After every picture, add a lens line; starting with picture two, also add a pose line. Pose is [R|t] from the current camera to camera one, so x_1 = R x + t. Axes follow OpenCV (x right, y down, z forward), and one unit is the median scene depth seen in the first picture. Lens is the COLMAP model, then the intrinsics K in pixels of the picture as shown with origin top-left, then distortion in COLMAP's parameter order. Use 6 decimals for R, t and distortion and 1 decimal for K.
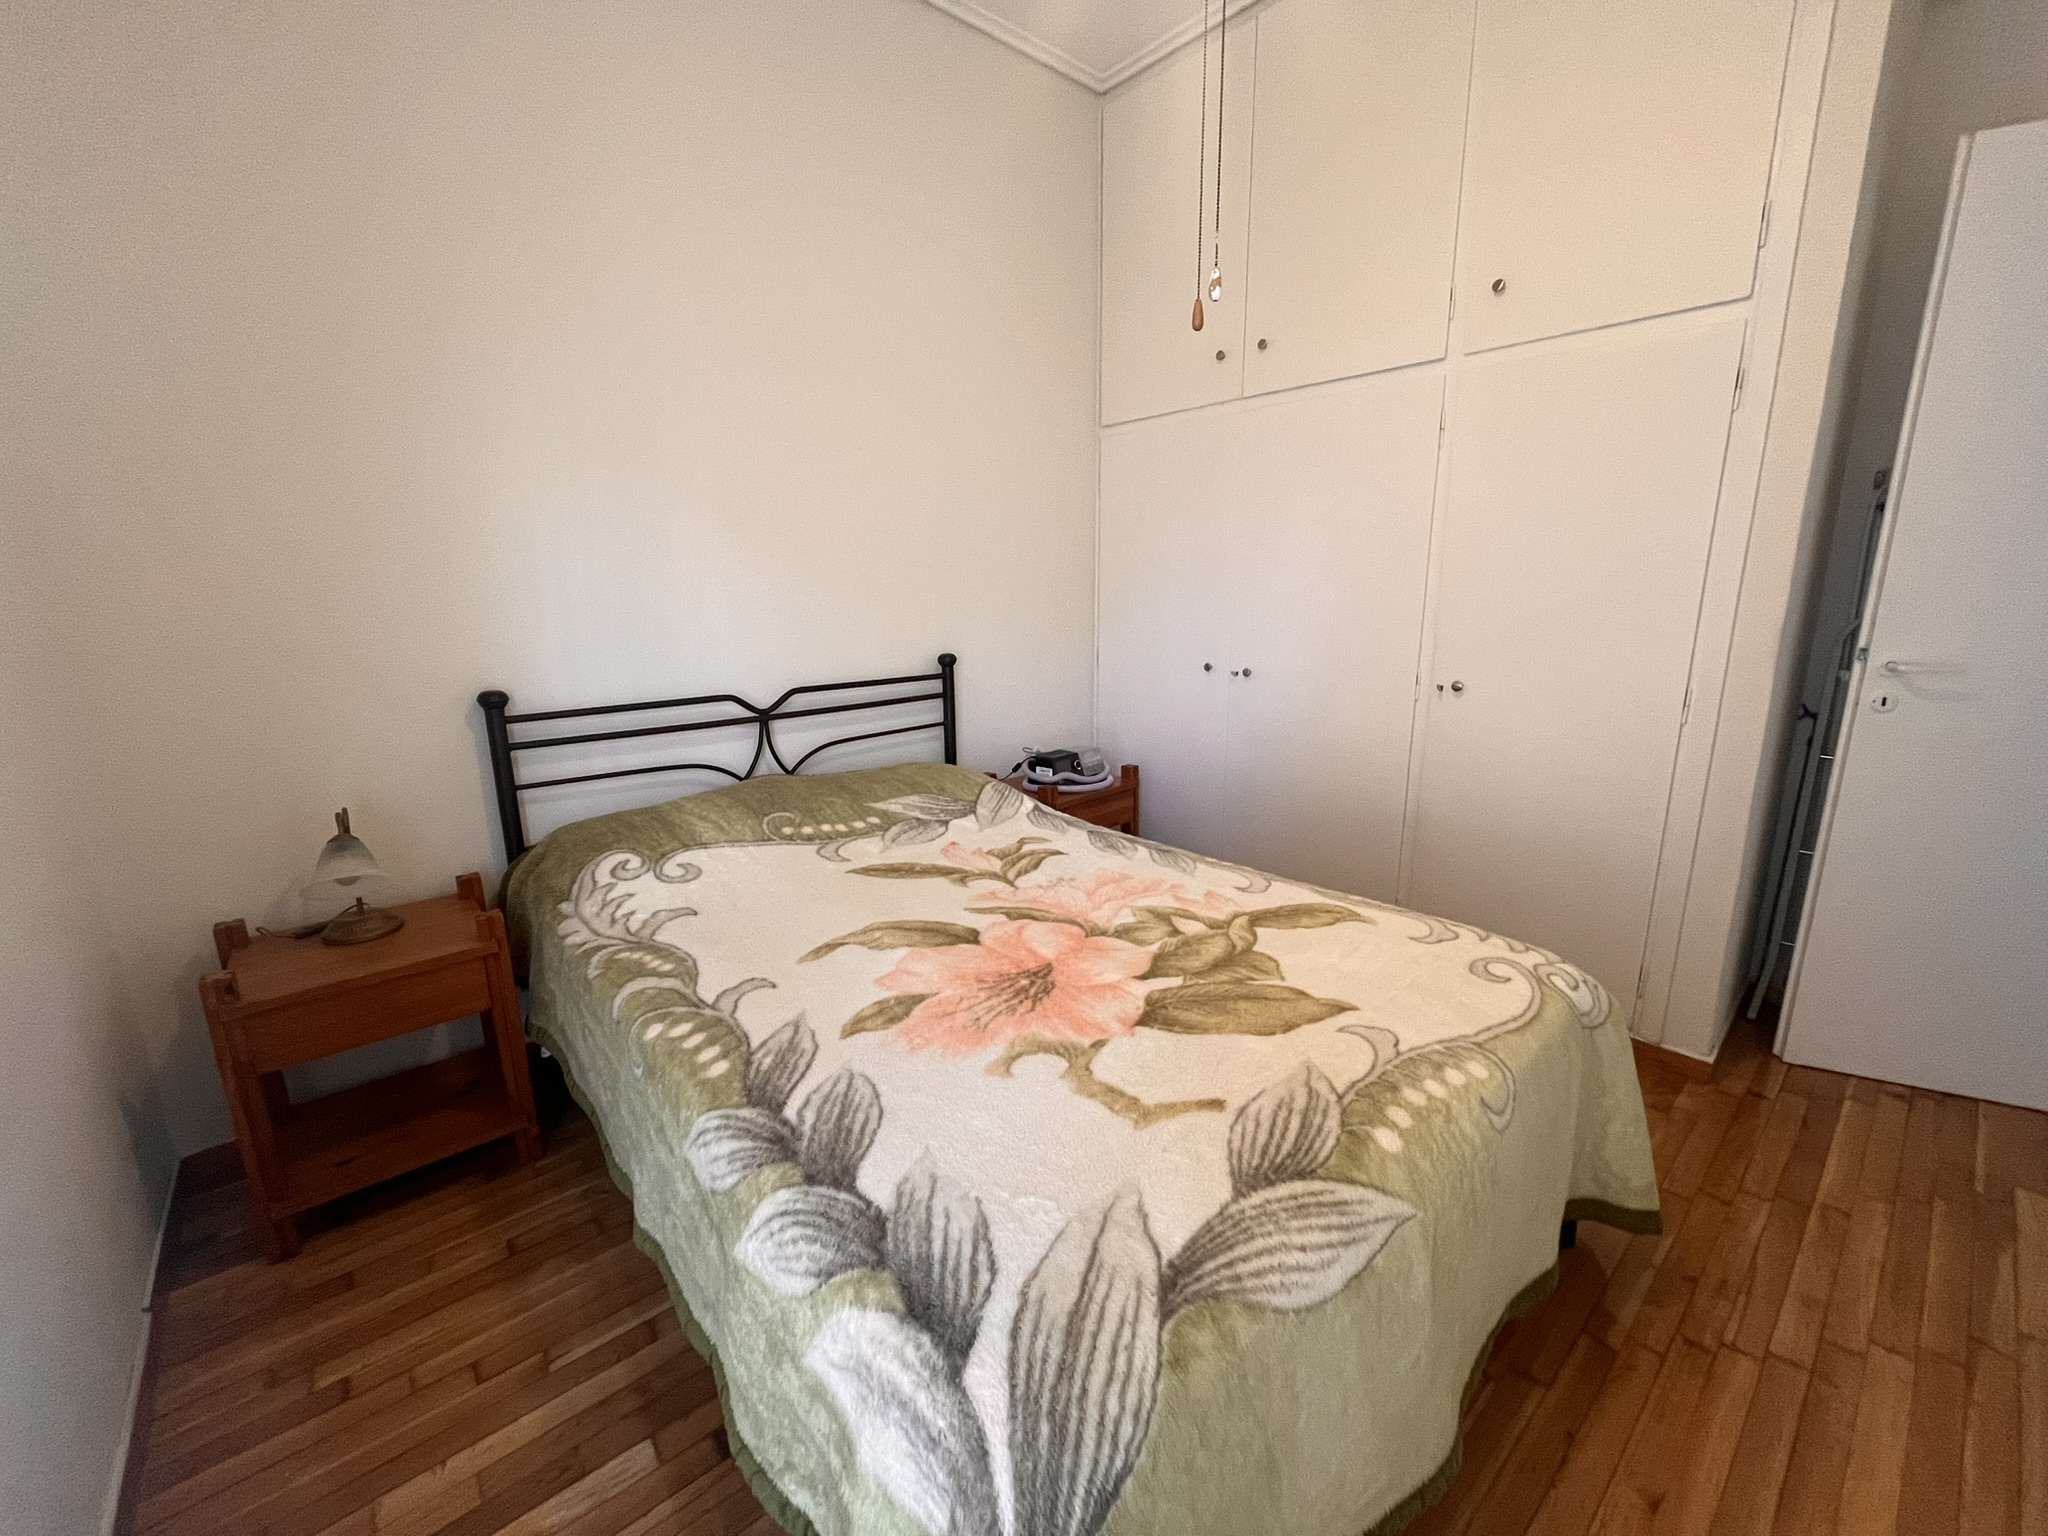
lens RADIAL K [[829.0, 0, 1023.0], [0, 829.0, 767.6], [0, 0, 1]] dist [0.000779, -0.000823]
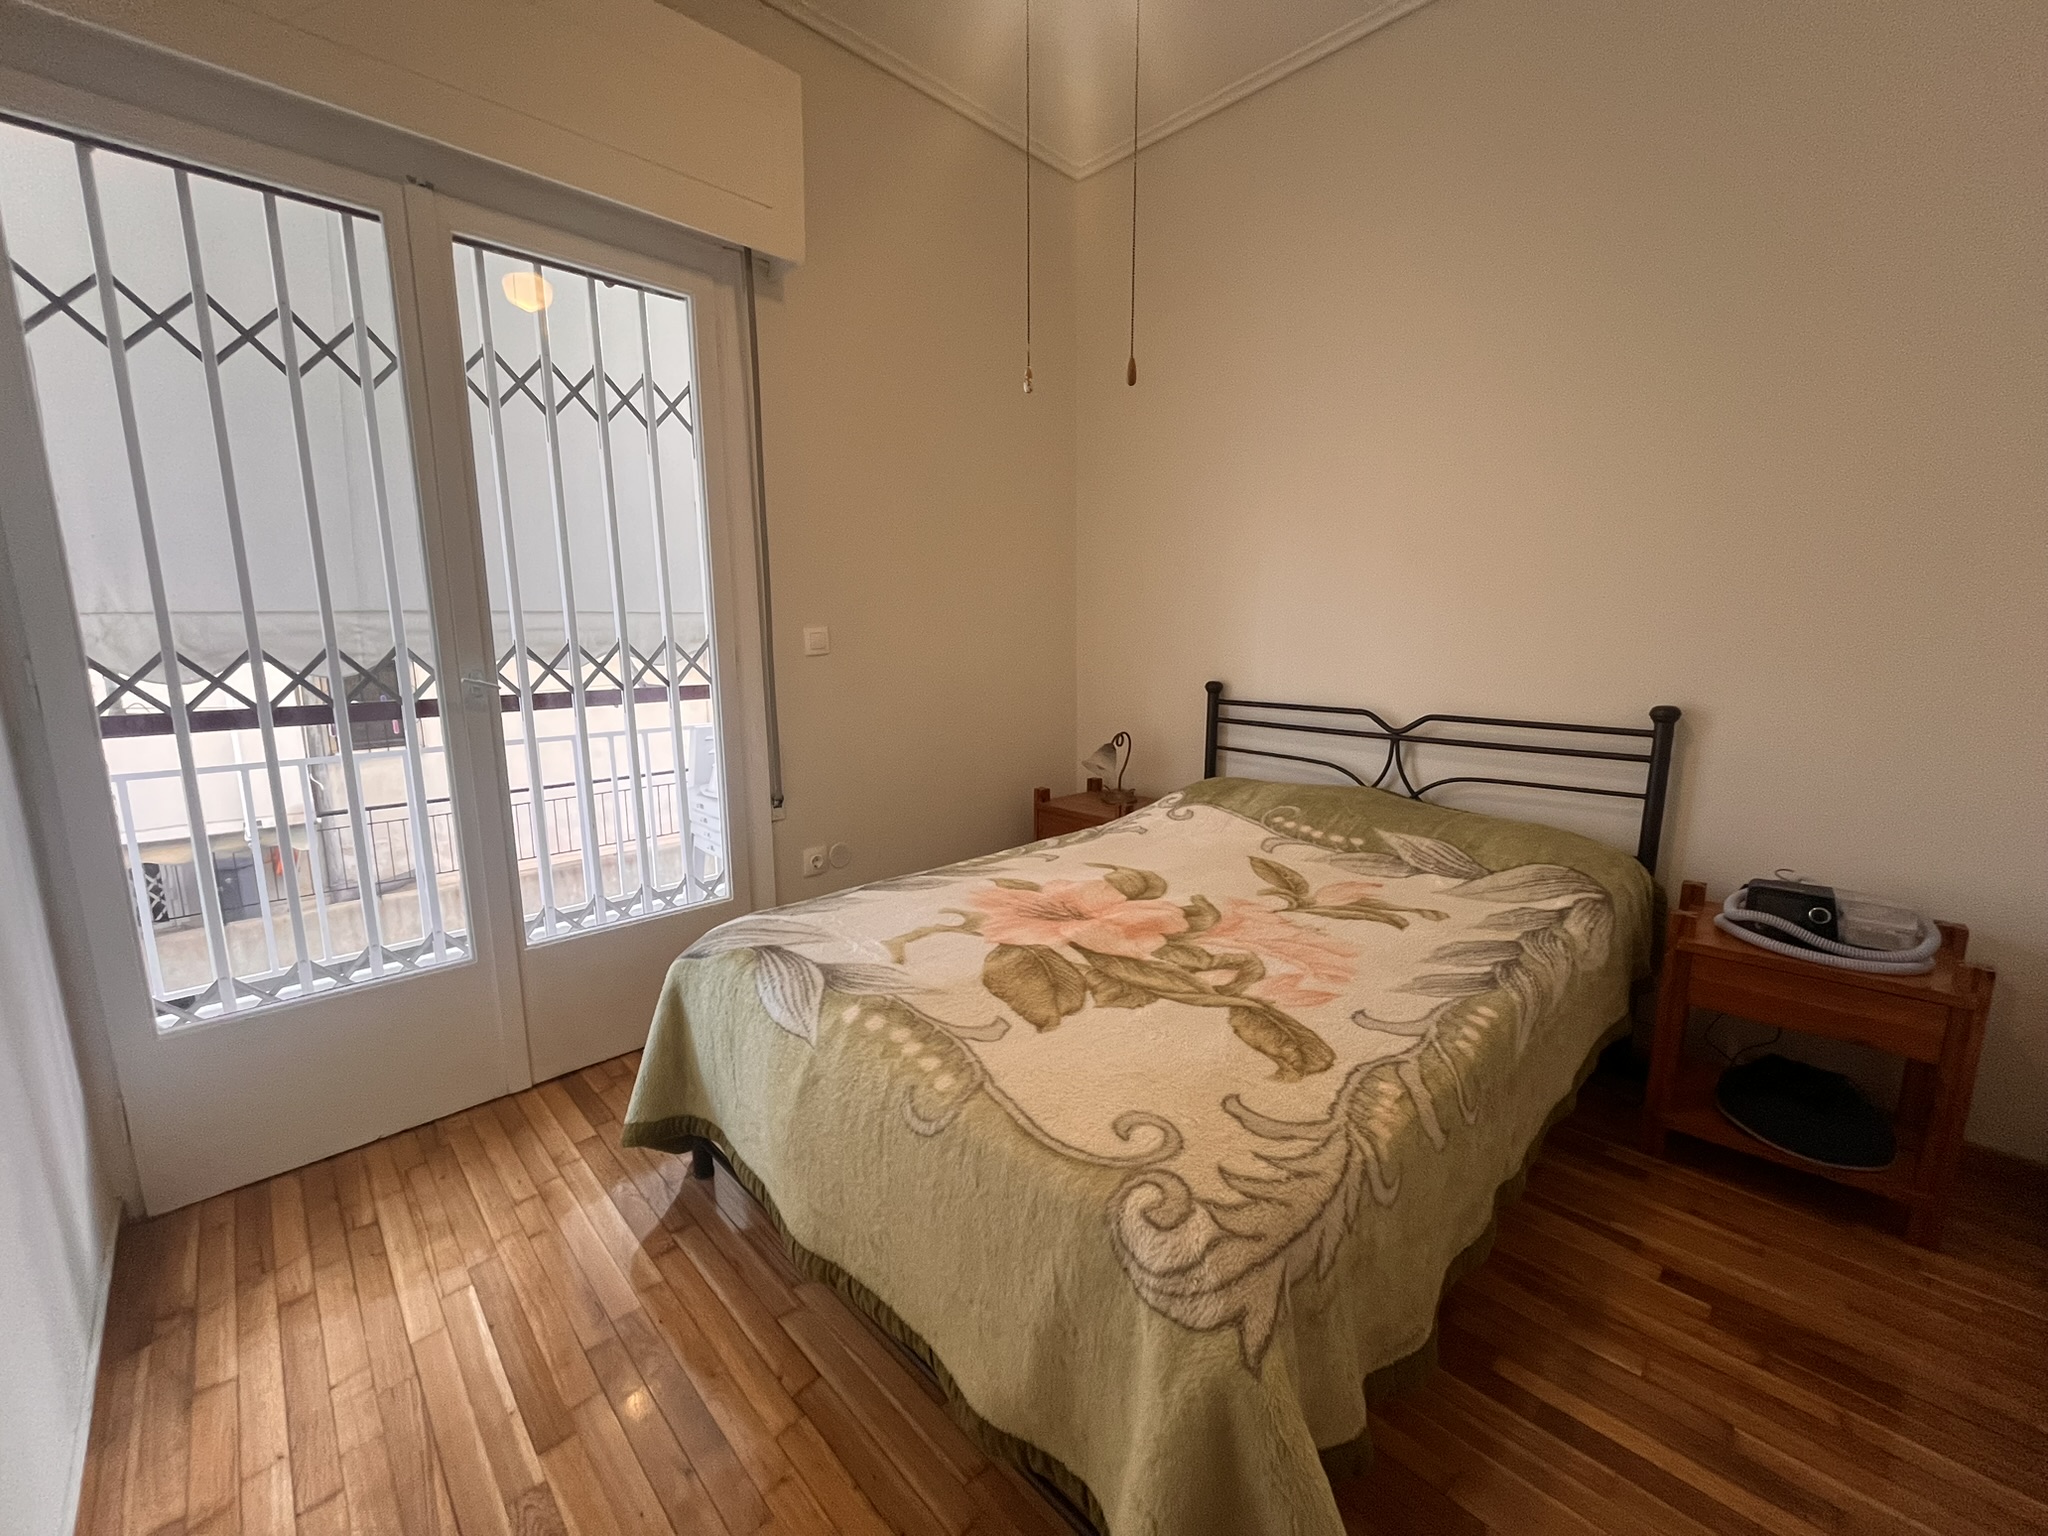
lens RADIAL K [[829.0, 0, 1023.0], [0, 829.0, 767.6], [0, 0, 1]] dist [0.000779, -0.000823]
pose [[0.052478, 0.183966, -0.981531, 1.032646], [-0.217151, 0.961468, 0.168596, -0.140927], [0.974726, 0.204293, 0.090404, 0.641472]]
